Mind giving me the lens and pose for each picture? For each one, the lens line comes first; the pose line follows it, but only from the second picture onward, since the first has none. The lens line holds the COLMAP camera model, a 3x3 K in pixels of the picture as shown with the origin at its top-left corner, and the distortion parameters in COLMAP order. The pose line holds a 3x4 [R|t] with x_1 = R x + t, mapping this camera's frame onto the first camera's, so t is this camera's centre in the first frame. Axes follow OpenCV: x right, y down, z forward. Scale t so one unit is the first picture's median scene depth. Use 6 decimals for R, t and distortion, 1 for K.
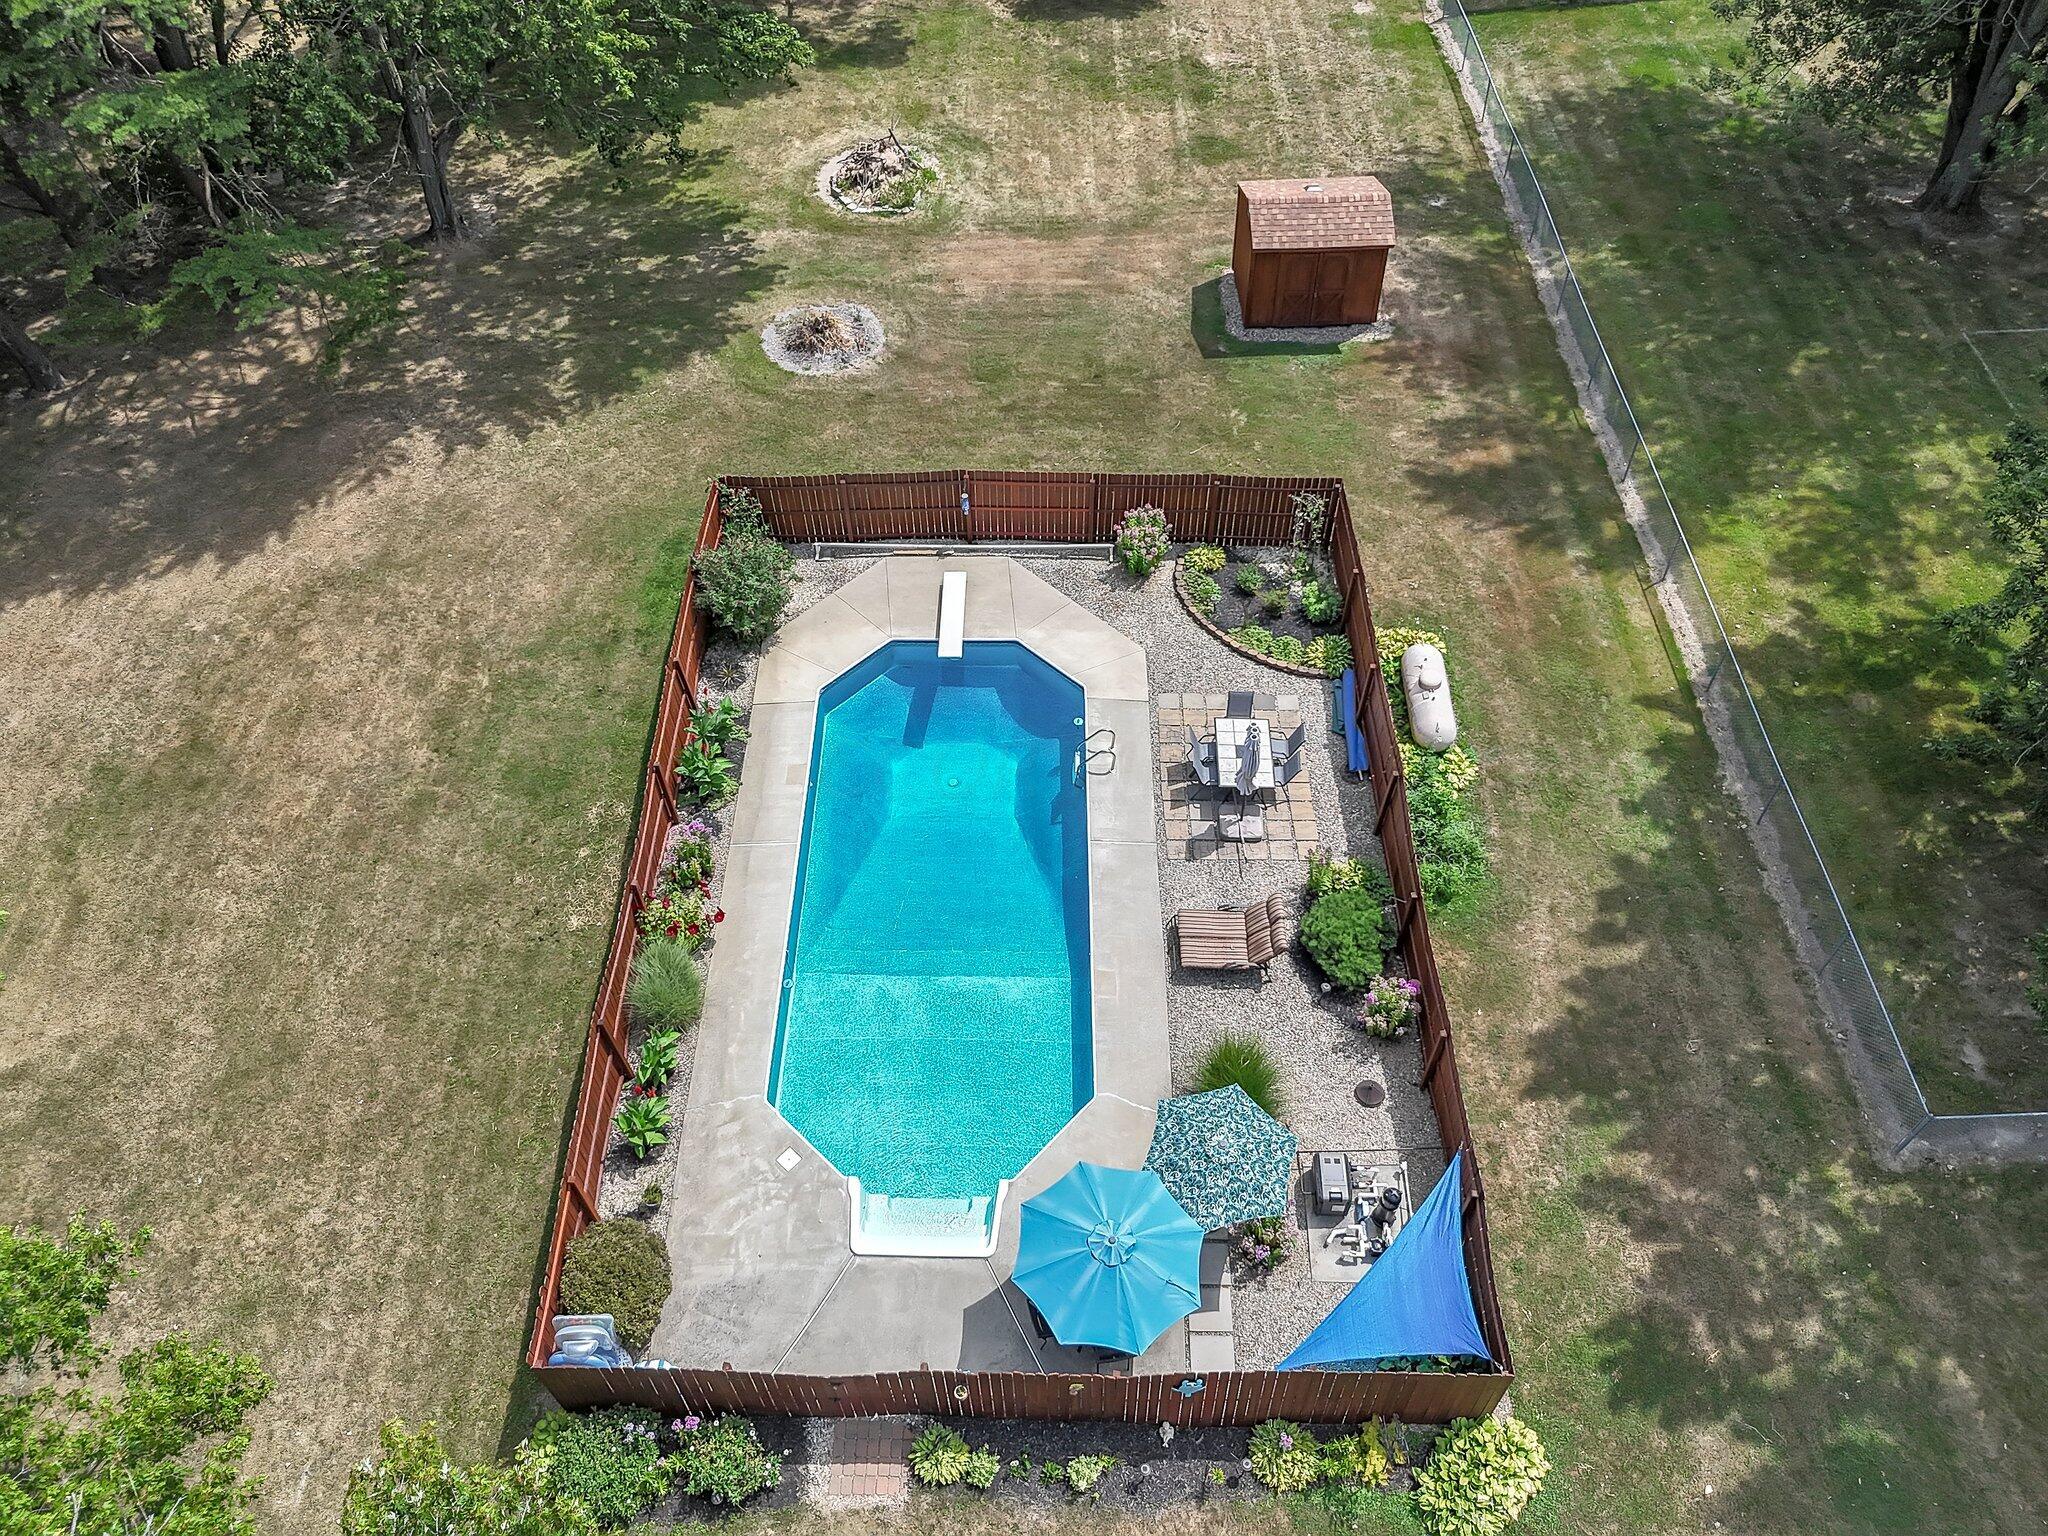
lens RADIAL K [[1534.2, 0, 1024.0], [0, 1534.2, 768.0], [0, 0, 1]] dist [0.085544, -0.084719]
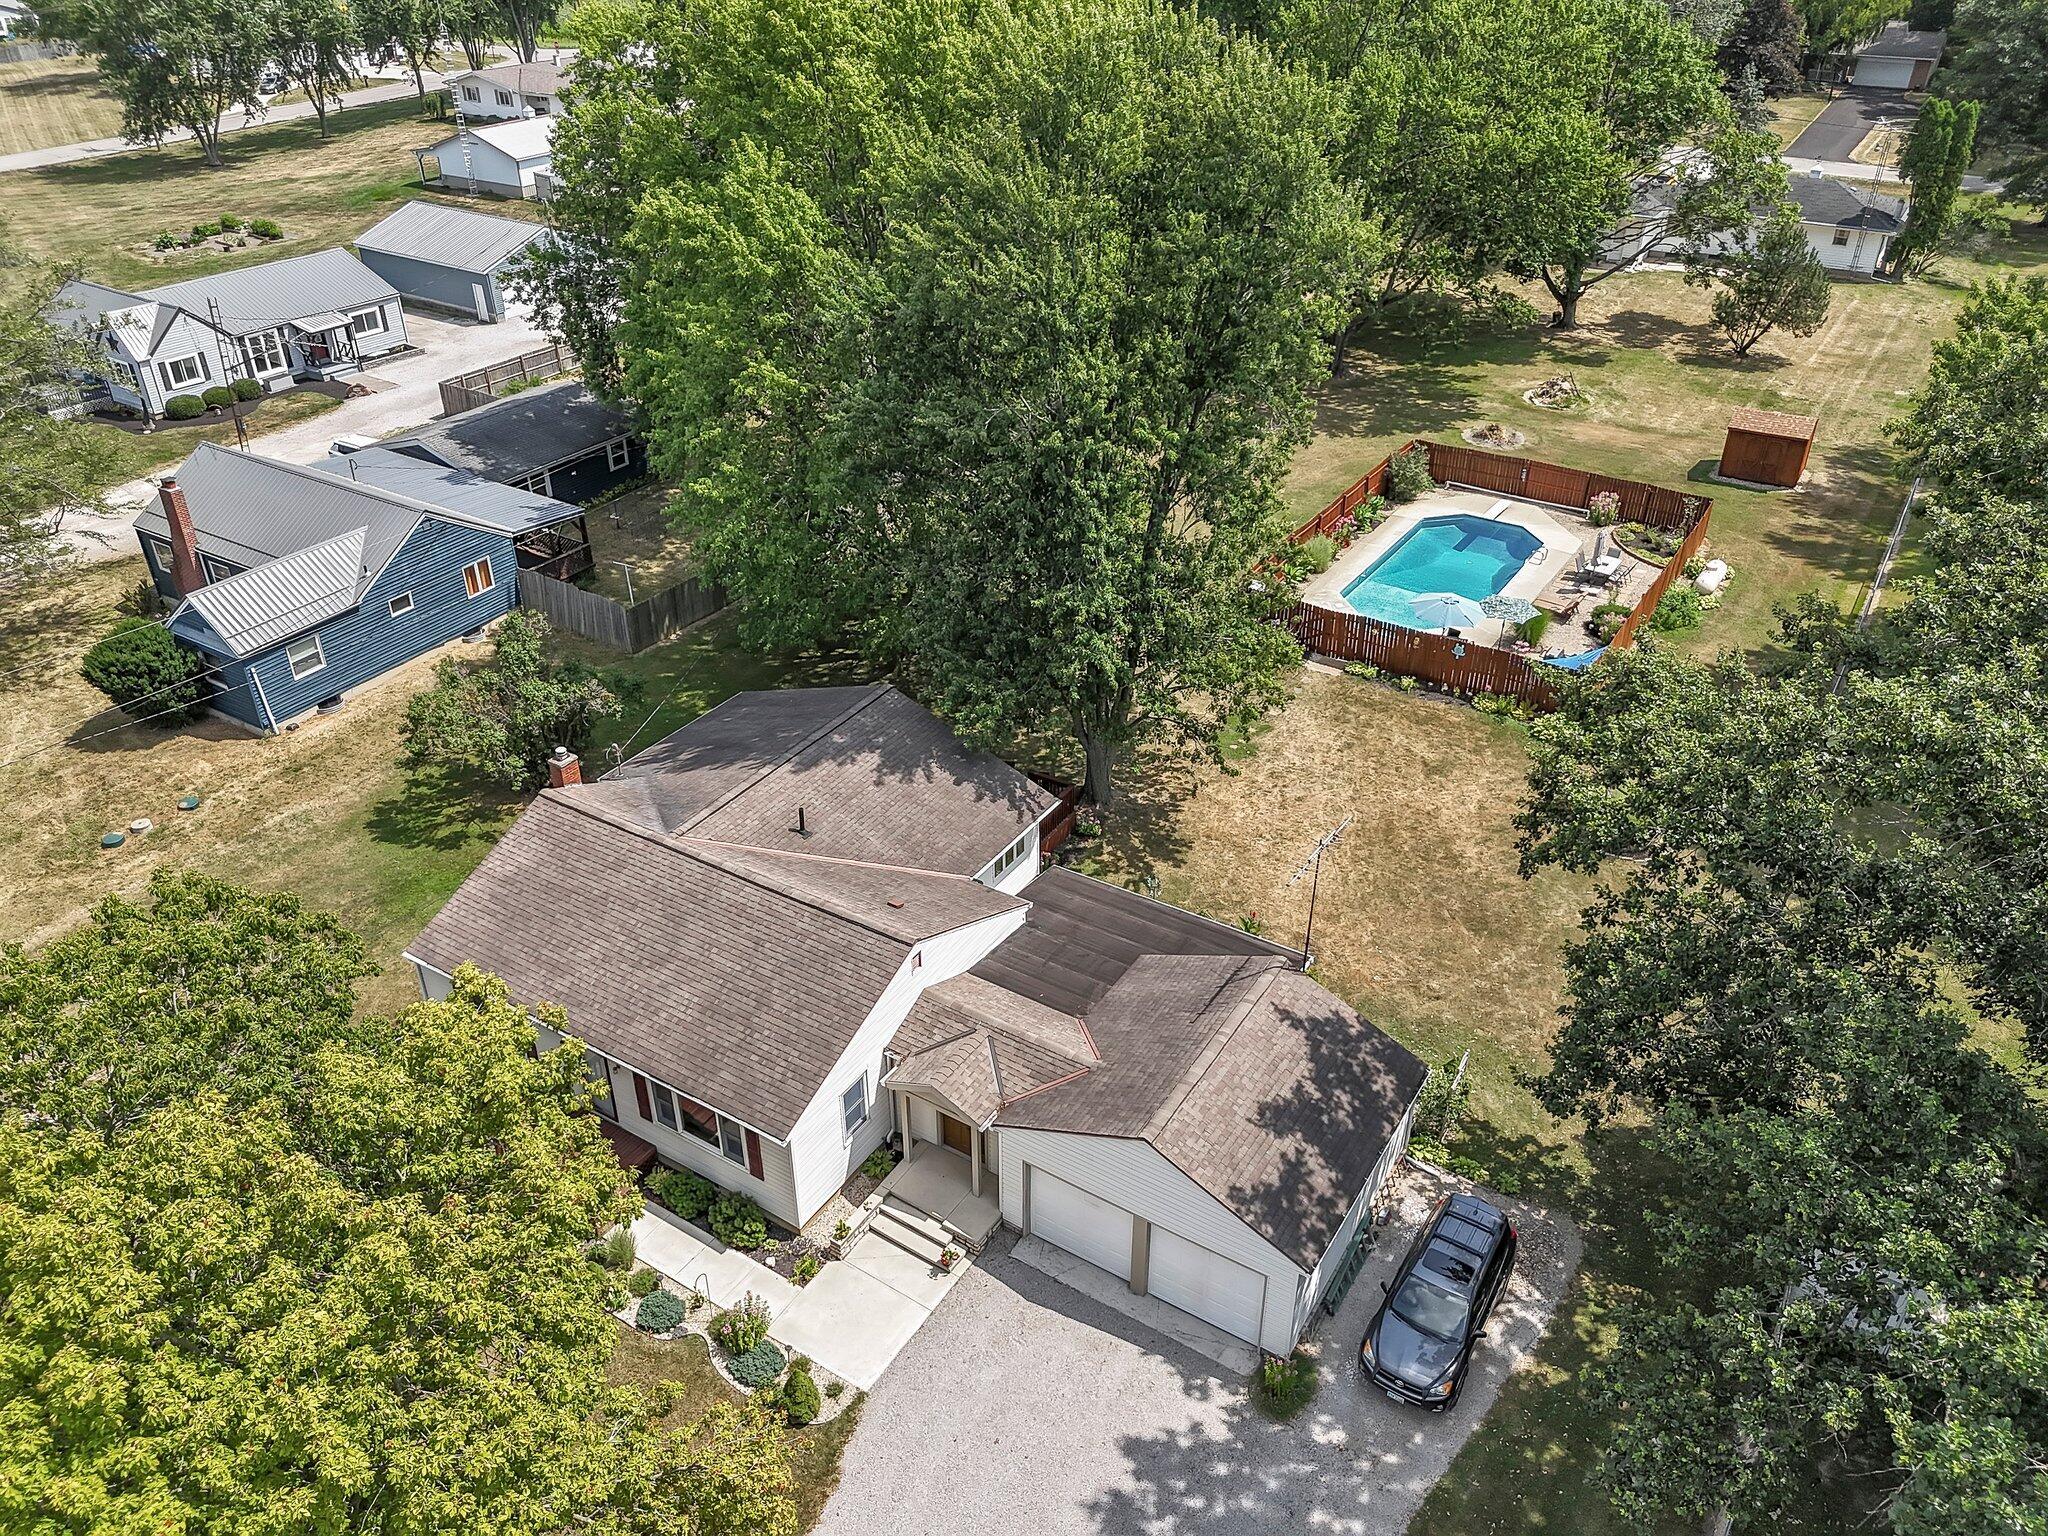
lens RADIAL K [[1534.2, 0, 1024.0], [0, 1534.2, 768.0], [0, 0, 1]] dist [0.085544, -0.084719]
pose [[0.841043, 0.294460, -0.453806, 0.511436], [-0.421242, 0.882806, -0.207867, 0.994413], [0.339414, 0.365987, 0.866517, -1.000285]]
